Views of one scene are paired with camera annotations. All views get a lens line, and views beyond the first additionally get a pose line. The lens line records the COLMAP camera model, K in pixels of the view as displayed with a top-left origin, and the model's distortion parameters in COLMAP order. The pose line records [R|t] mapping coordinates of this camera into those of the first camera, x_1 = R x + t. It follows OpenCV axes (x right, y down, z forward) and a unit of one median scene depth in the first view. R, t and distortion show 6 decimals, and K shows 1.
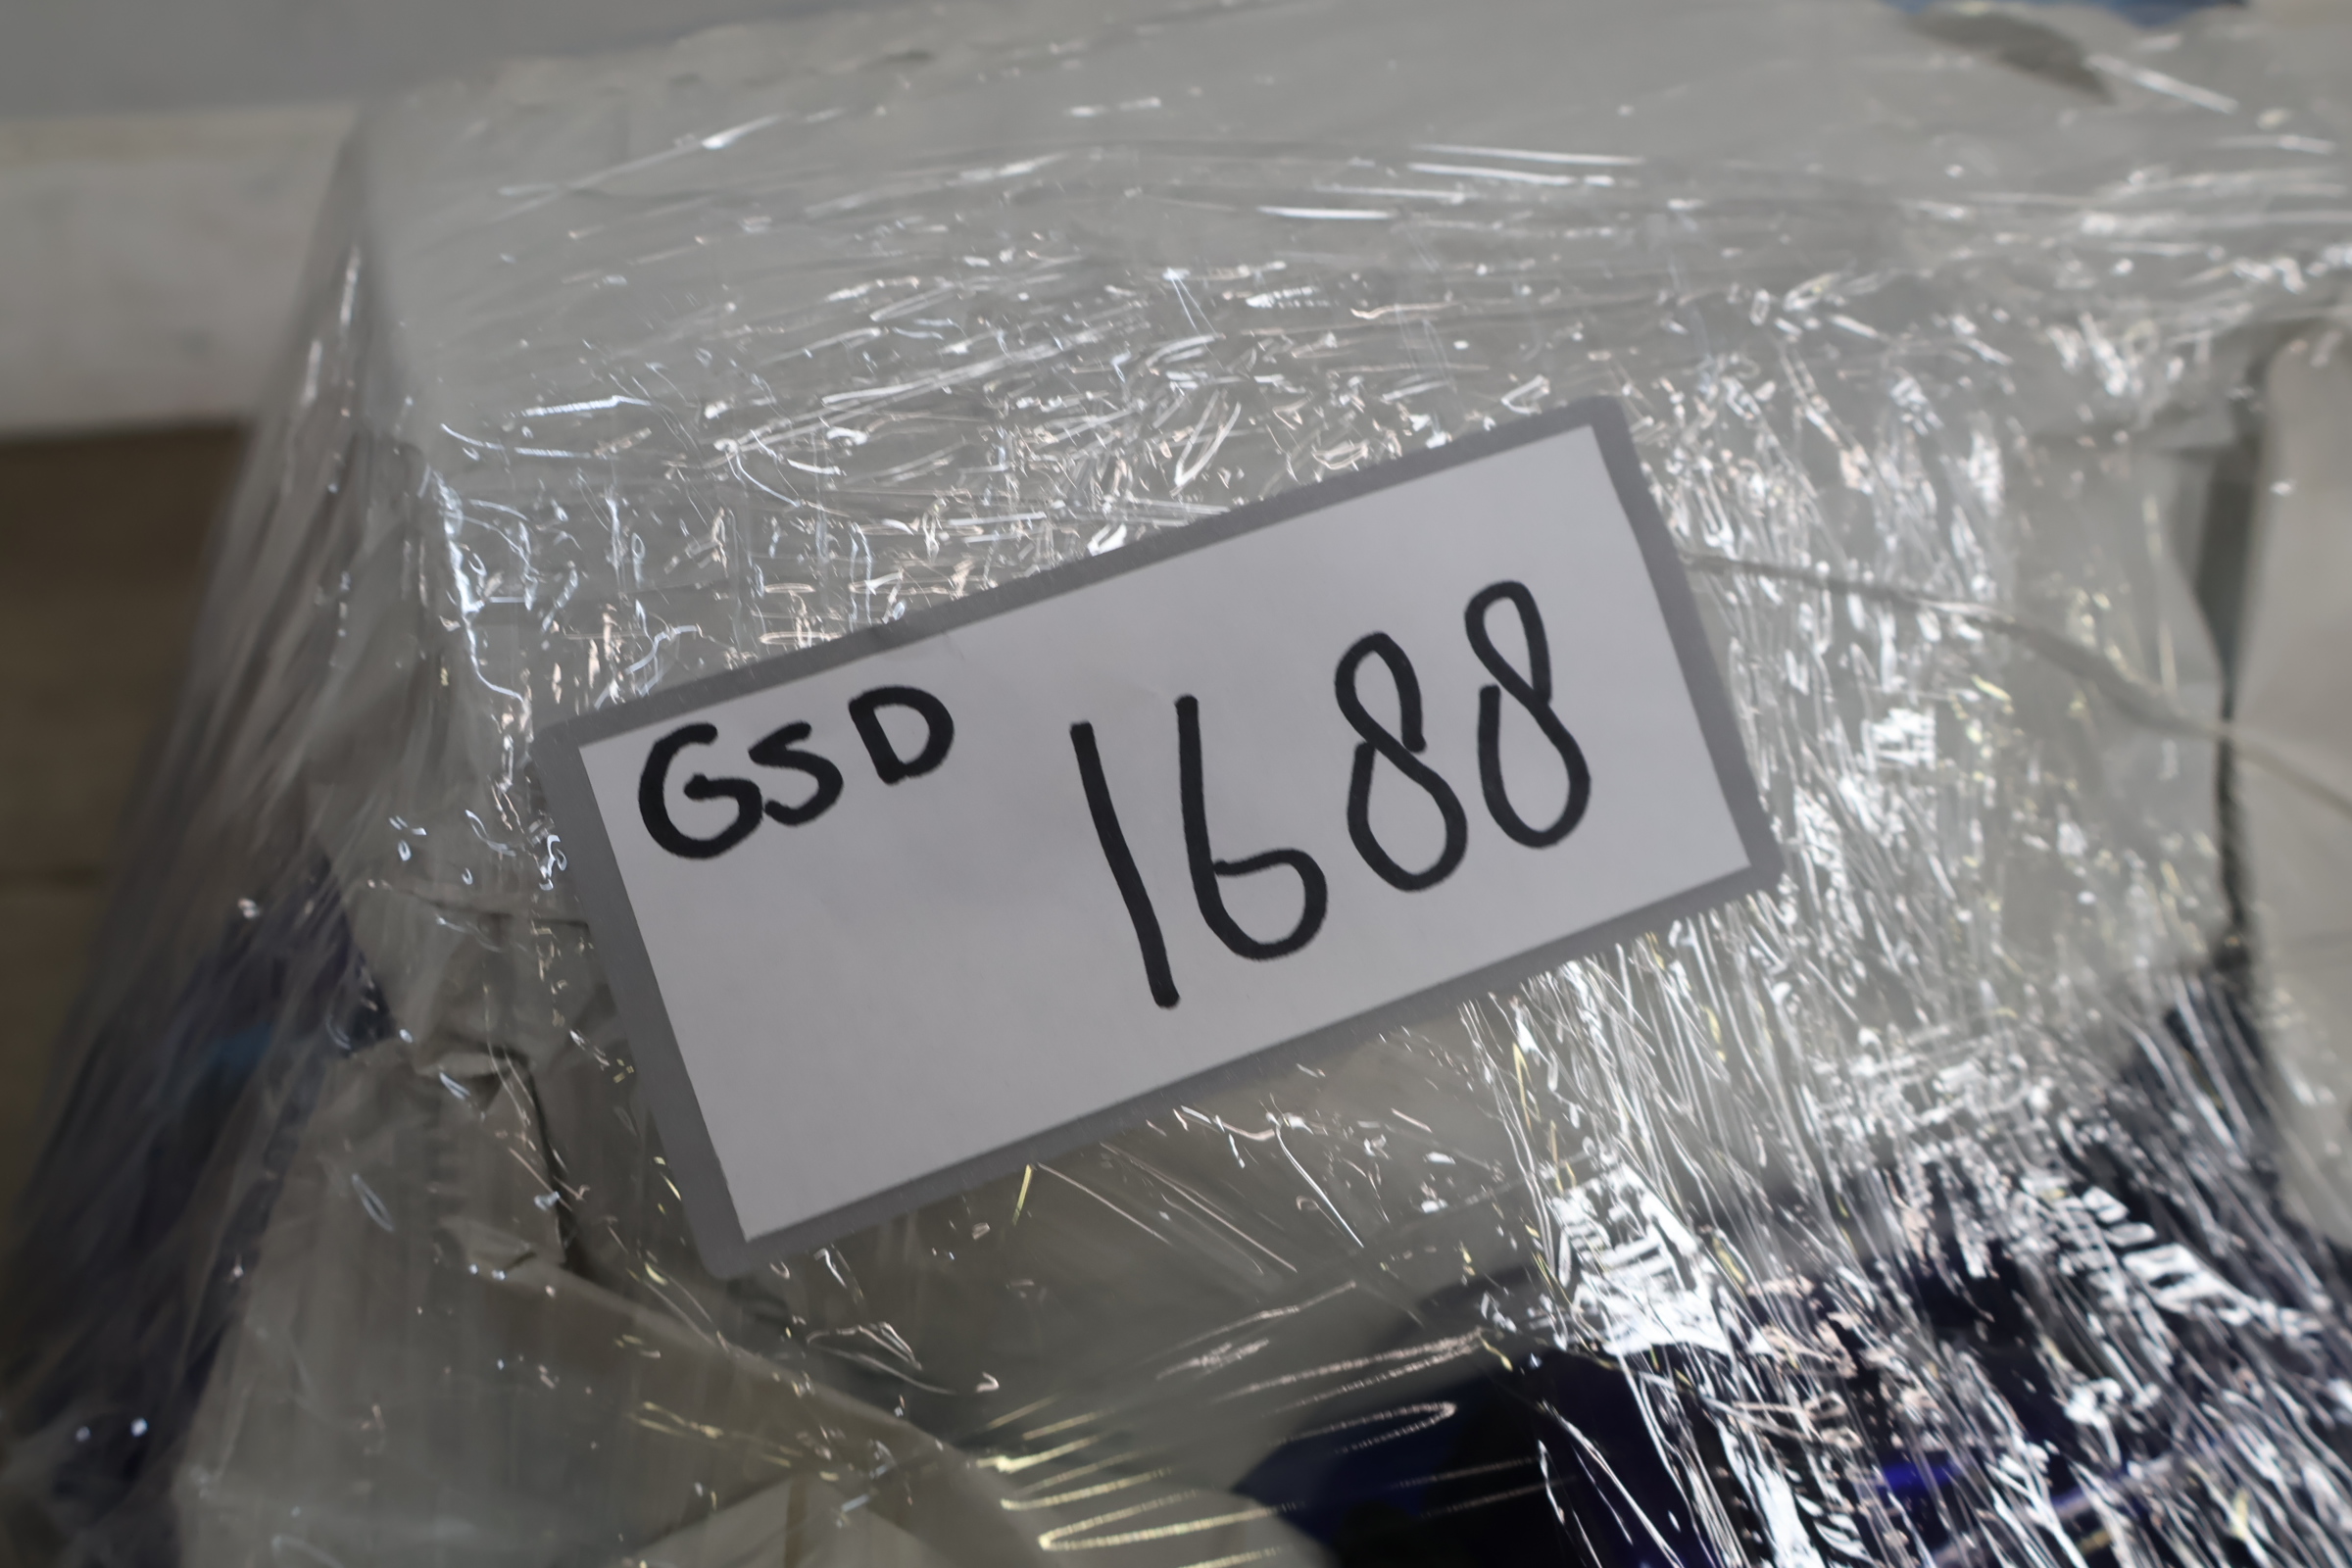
lens RADIAL K [[2464.9, 0, 1146.9], [0, 2464.9, 789.2], [0, 0, 1]] dist [0.000093, 0.025317]
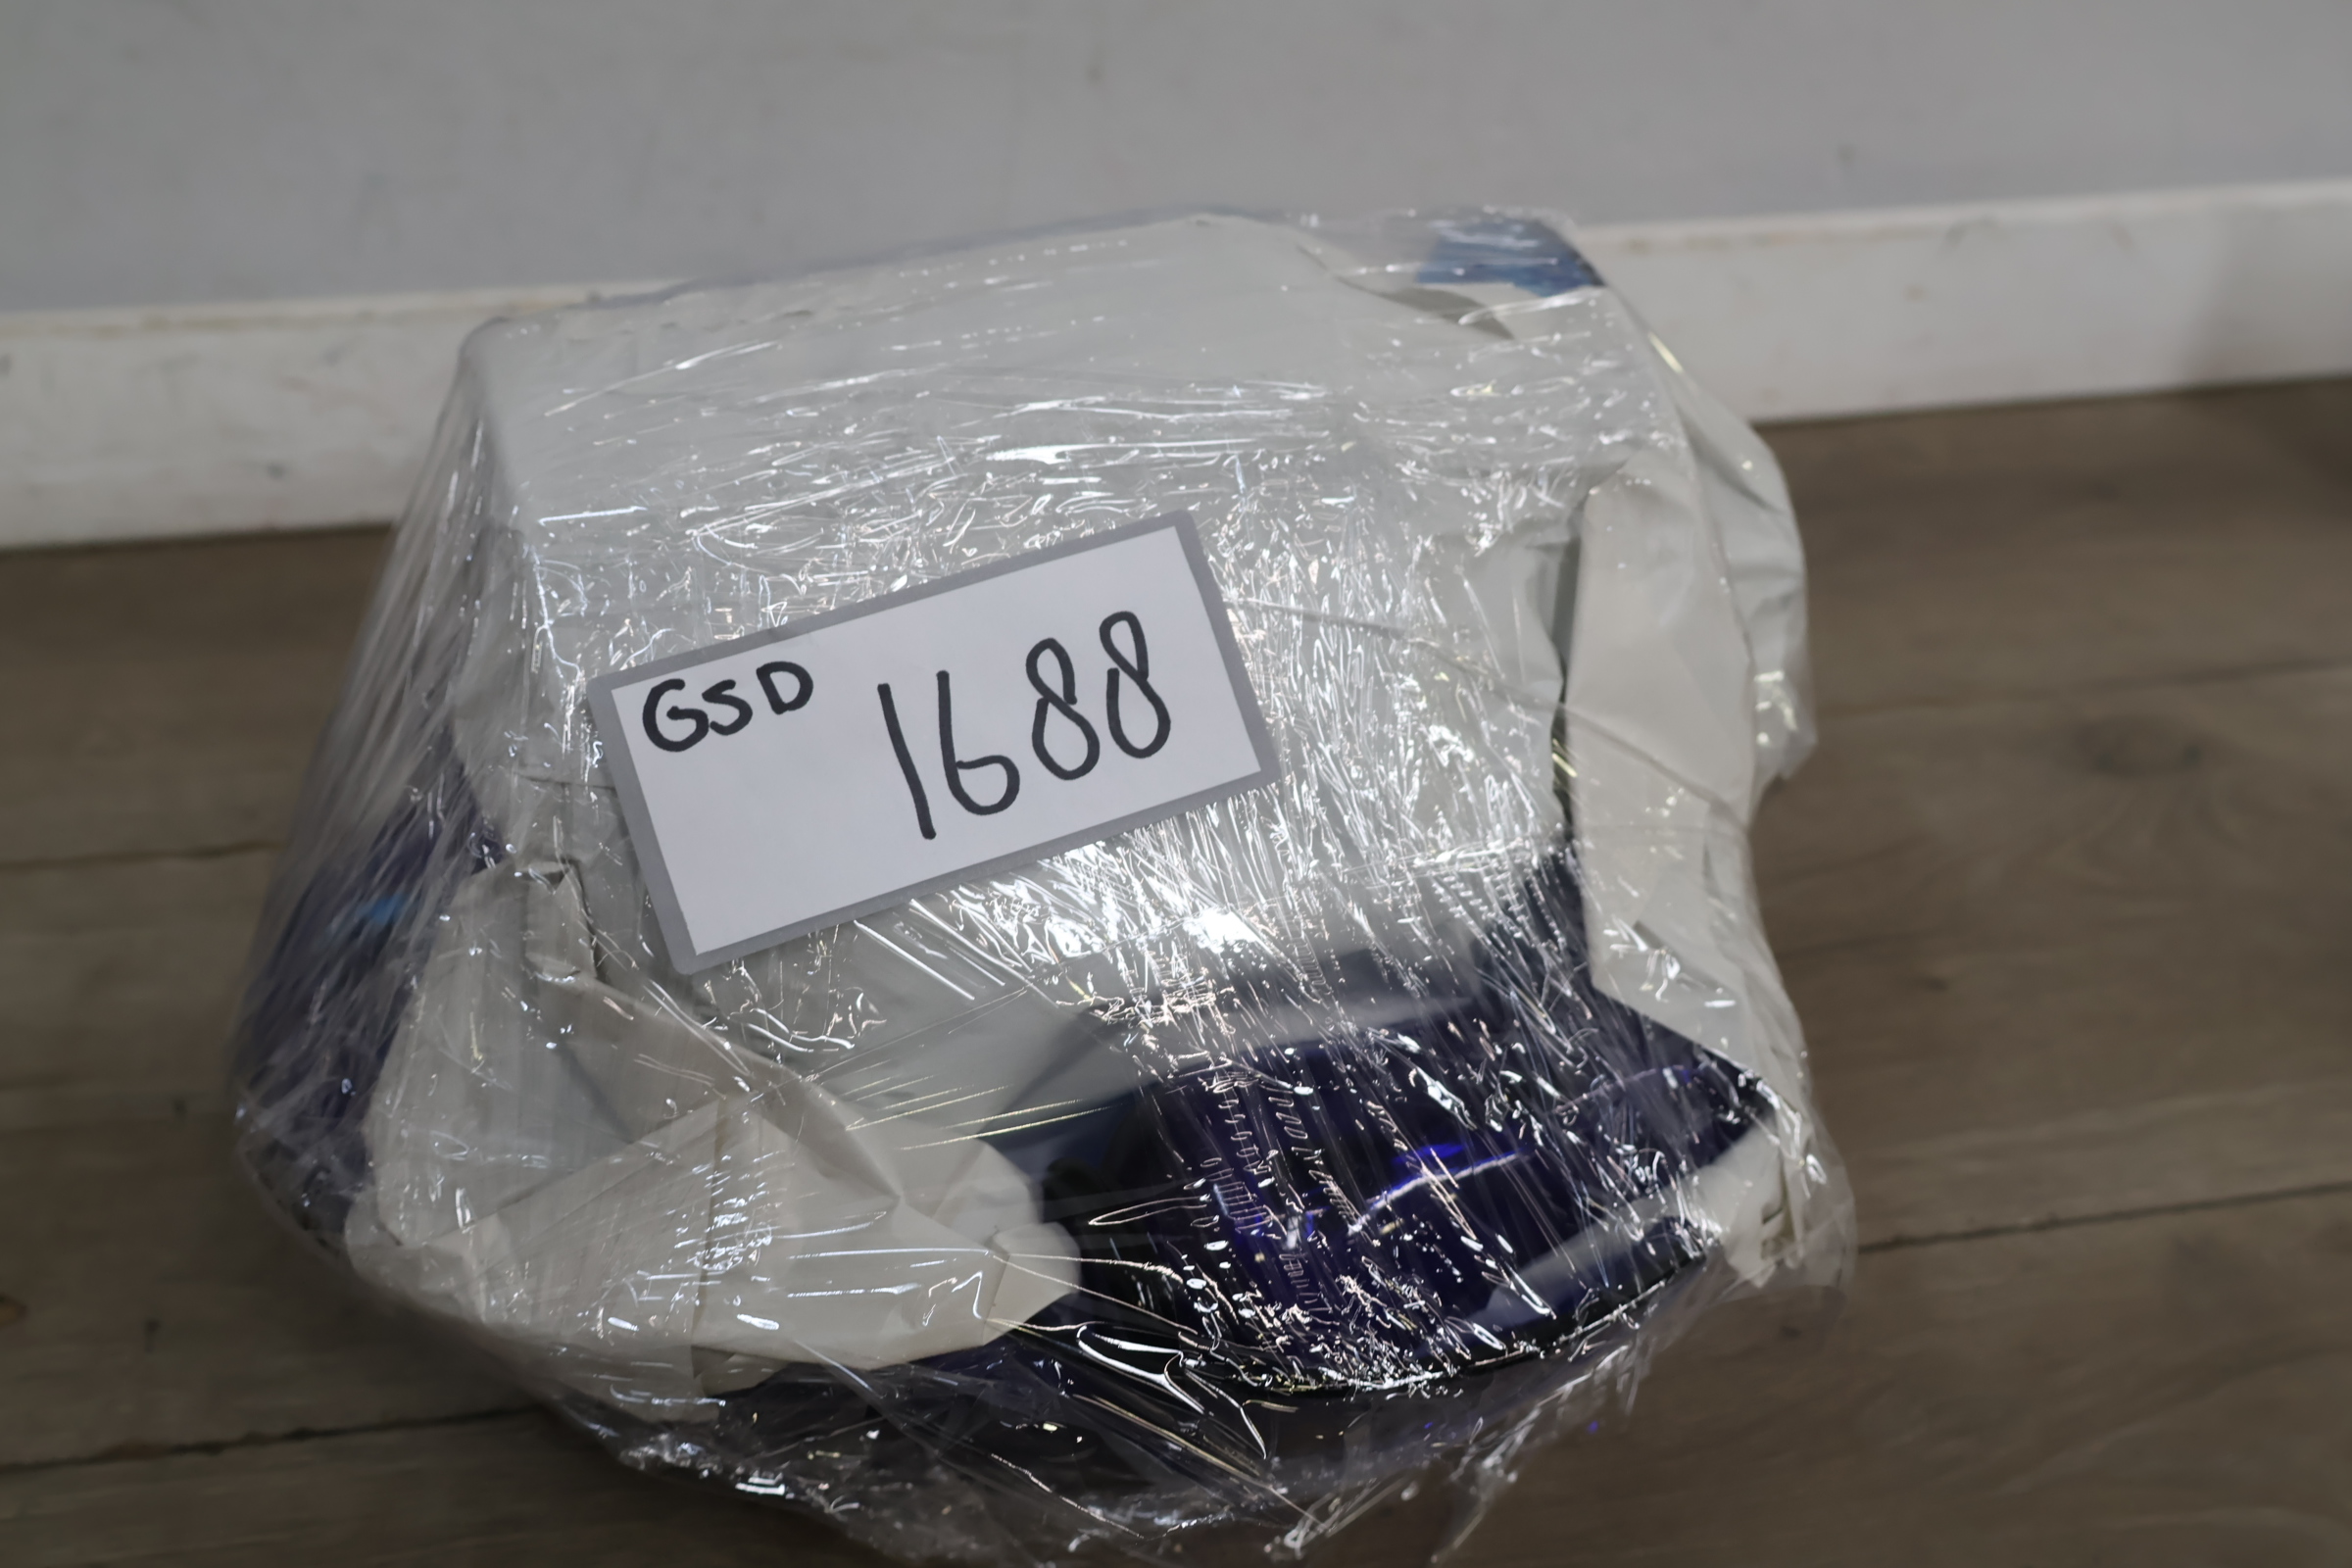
lens RADIAL K [[2545.7, 0, 1176.0], [0, 2545.7, 784.0], [0, 0, 1]] dist [-0.009005, 0.002324]
pose [[0.999577, 0.005587, 0.028544, 0.134558], [-0.003981, 0.998421, -0.056029, 0.149800], [-0.028812, 0.055892, 0.998021, -0.876564]]
